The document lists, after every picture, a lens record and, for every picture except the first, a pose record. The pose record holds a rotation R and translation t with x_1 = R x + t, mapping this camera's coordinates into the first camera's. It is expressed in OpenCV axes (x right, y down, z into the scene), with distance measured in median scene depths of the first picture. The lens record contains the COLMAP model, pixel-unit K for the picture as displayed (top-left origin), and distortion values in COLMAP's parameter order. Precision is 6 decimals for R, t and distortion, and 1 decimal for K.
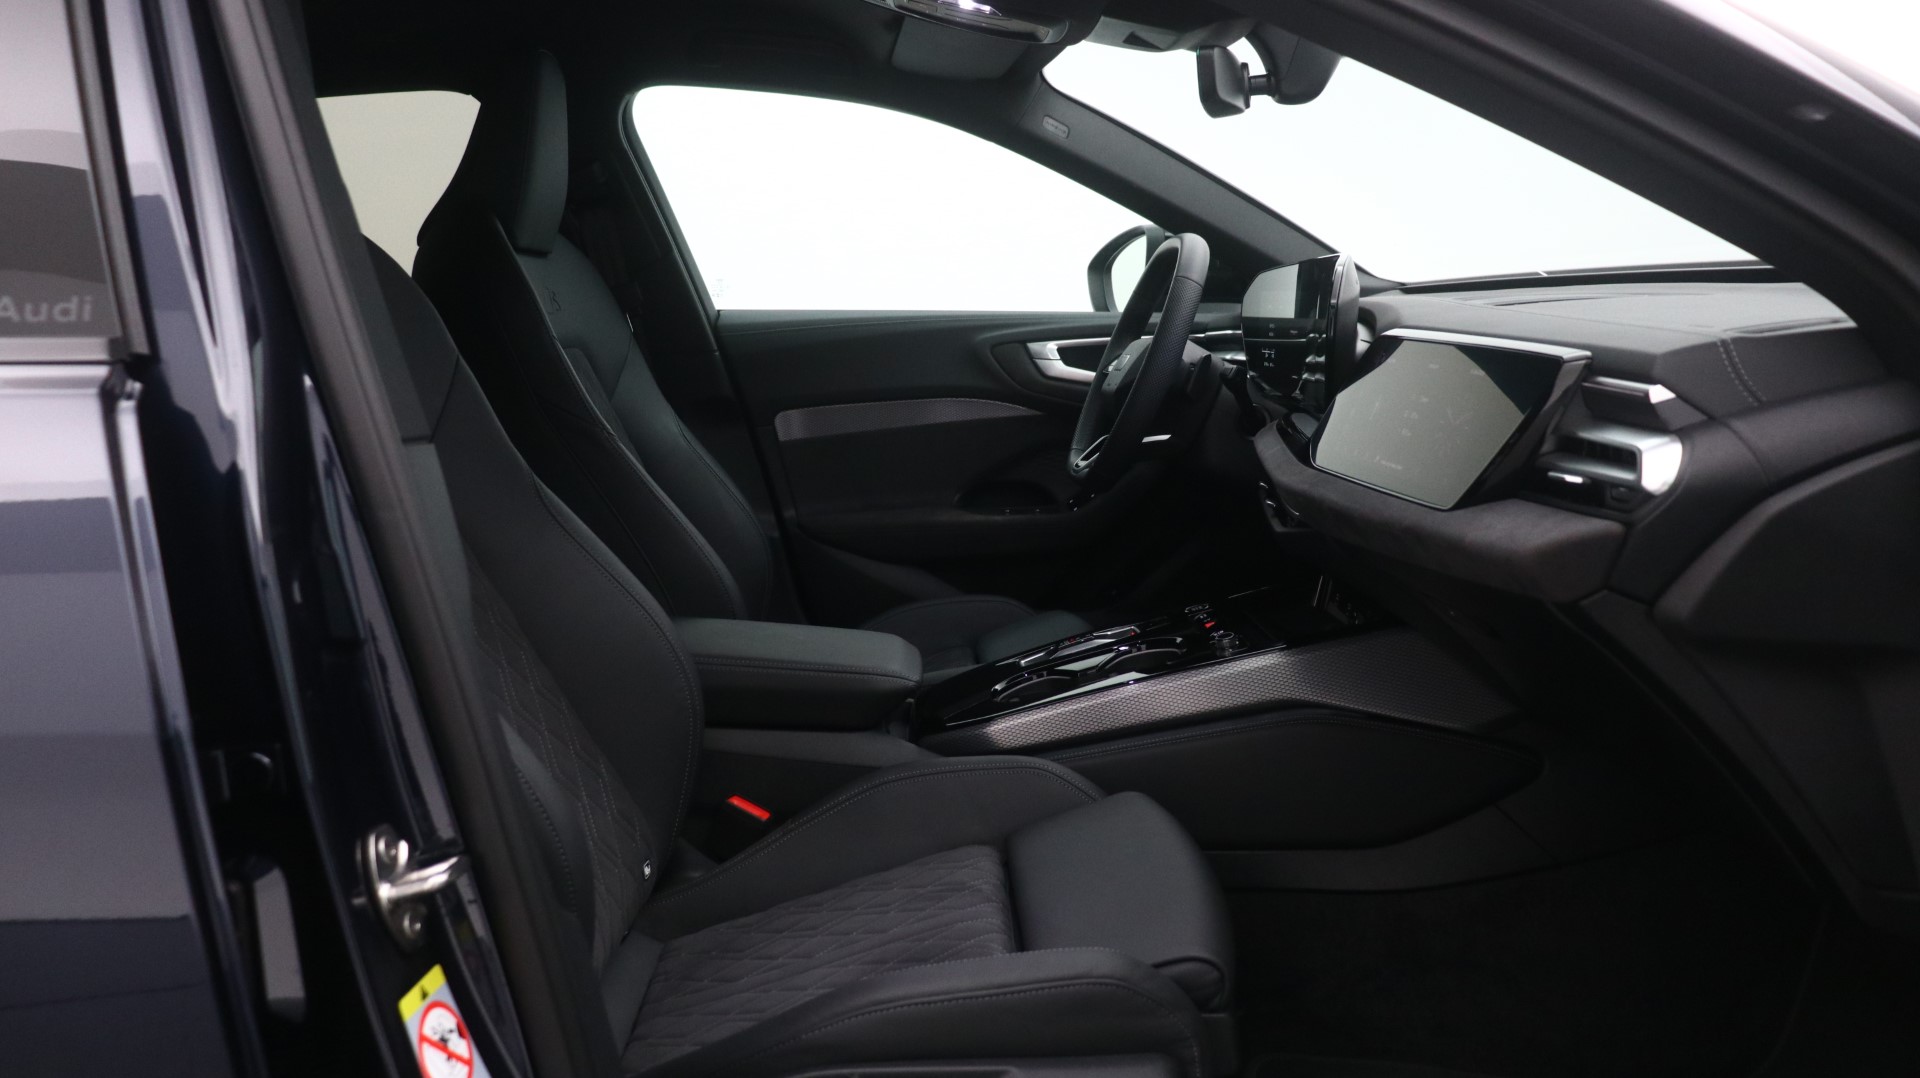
lens RADIAL K [[1625.1, 0, 960.0], [0, 1625.1, 603.6], [0, 0, 1]] dist [-0.074650, -0.001678]
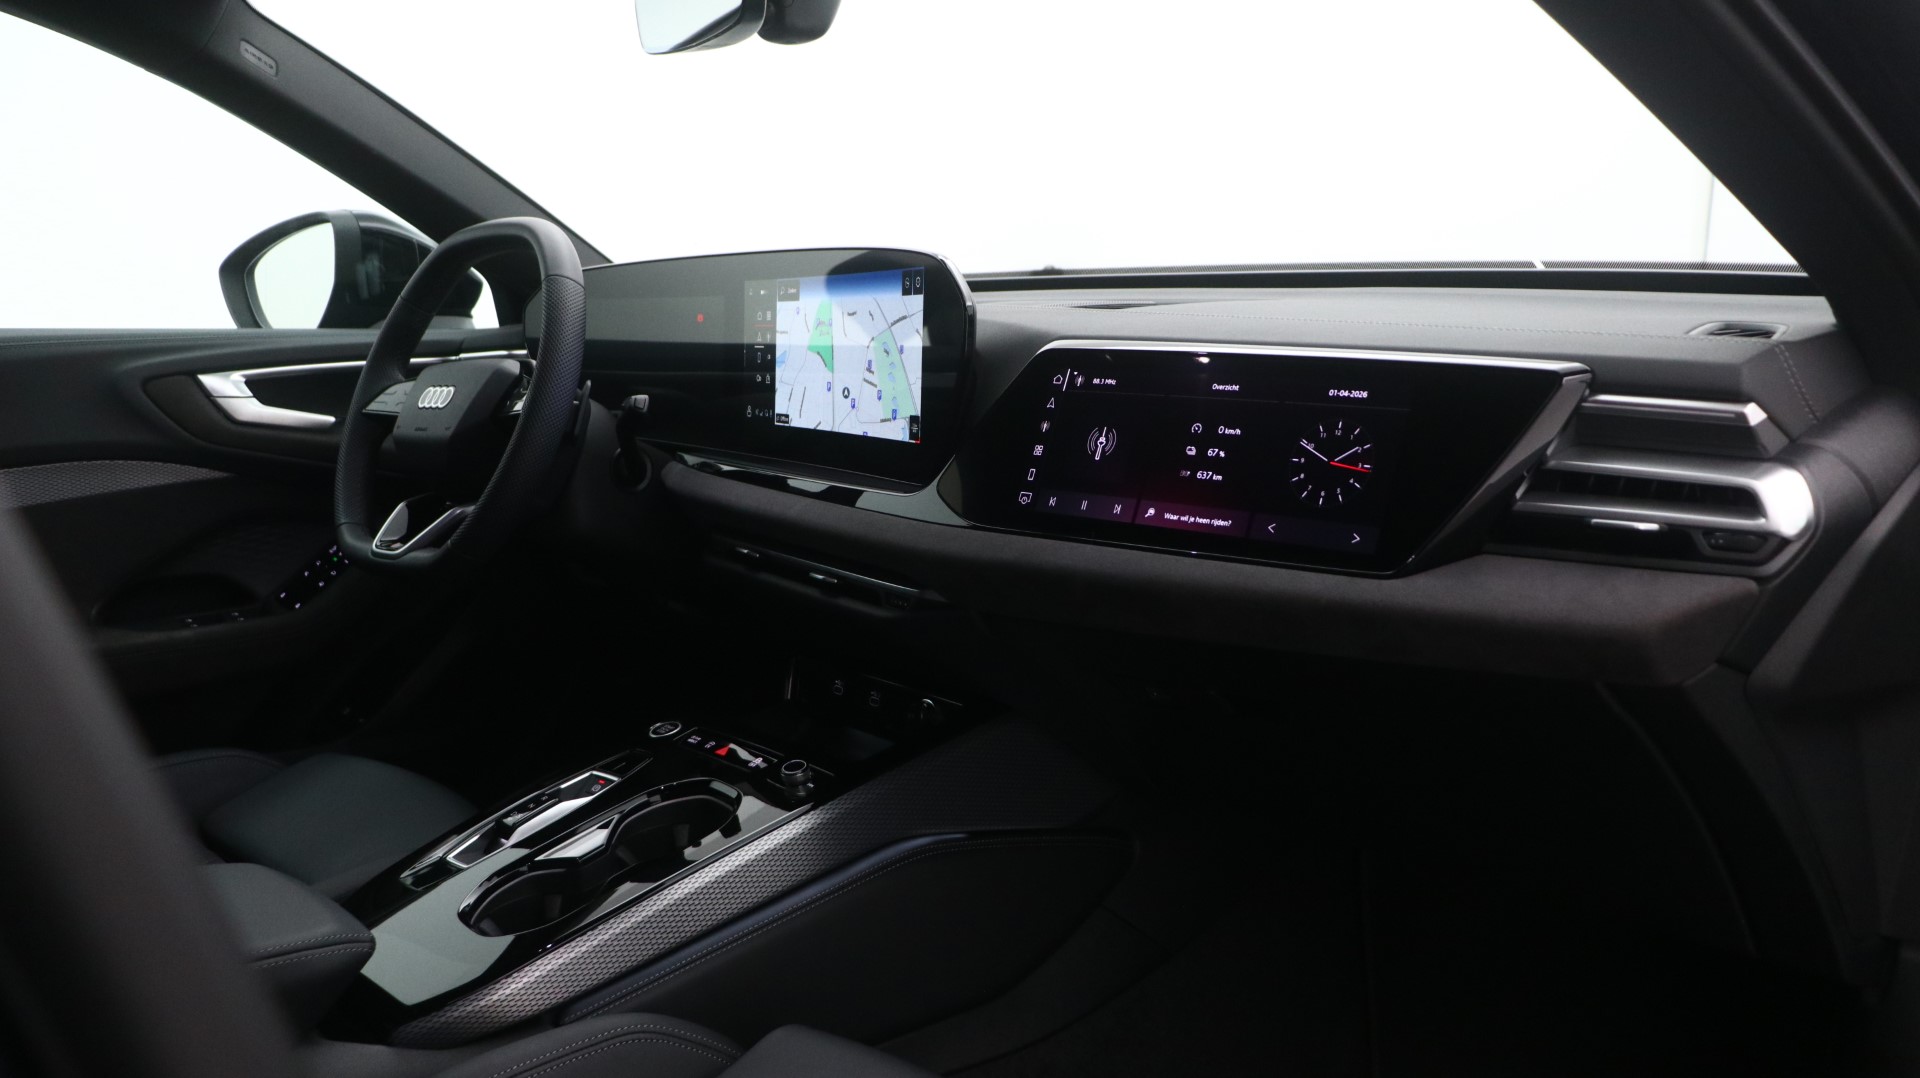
lens RADIAL K [[1625.1, 0, 960.0], [0, 1625.1, 603.6], [0, 0, 1]] dist [-0.074650, -0.001678]
pose [[0.741563, -0.115999, 0.660778, -0.191728], [0.122725, 0.991774, 0.036376, -0.054094], [-0.659562, 0.054119, 0.749699, 0.313530]]
